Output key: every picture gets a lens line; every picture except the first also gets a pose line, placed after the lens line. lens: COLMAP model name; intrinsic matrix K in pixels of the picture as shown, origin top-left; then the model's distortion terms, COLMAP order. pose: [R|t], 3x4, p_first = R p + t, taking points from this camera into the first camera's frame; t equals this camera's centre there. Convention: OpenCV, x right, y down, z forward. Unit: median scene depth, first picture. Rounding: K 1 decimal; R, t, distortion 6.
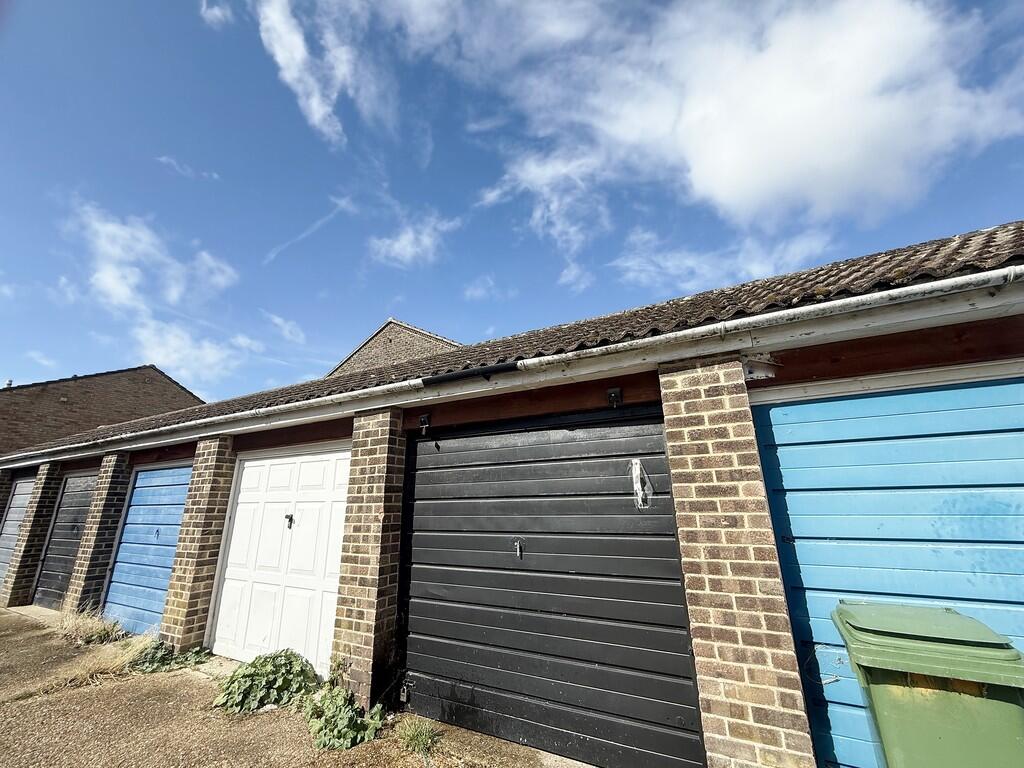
lens RADIAL K [[406.5, 0, 509.6], [0, 406.5, 386.6], [0, 0, 1]] dist [0.002622, 0.000064]
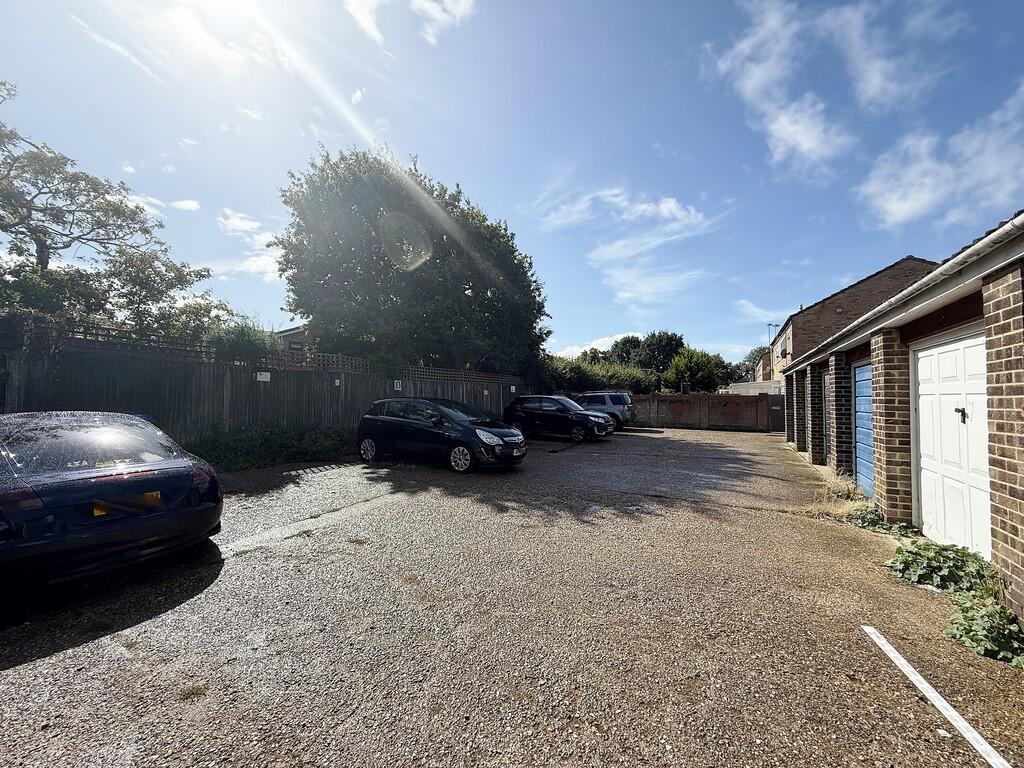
lens RADIAL K [[406.5, 0, 510.1], [0, 406.5, 381.0], [0, 0, 1]] dist [0.002622, 0.000064]
pose [[-0.011908, -0.029229, -0.999502, 0.395589], [0.269769, 0.962414, -0.031358, 0.033907], [0.962851, -0.270008, -0.003576, 0.115351]]
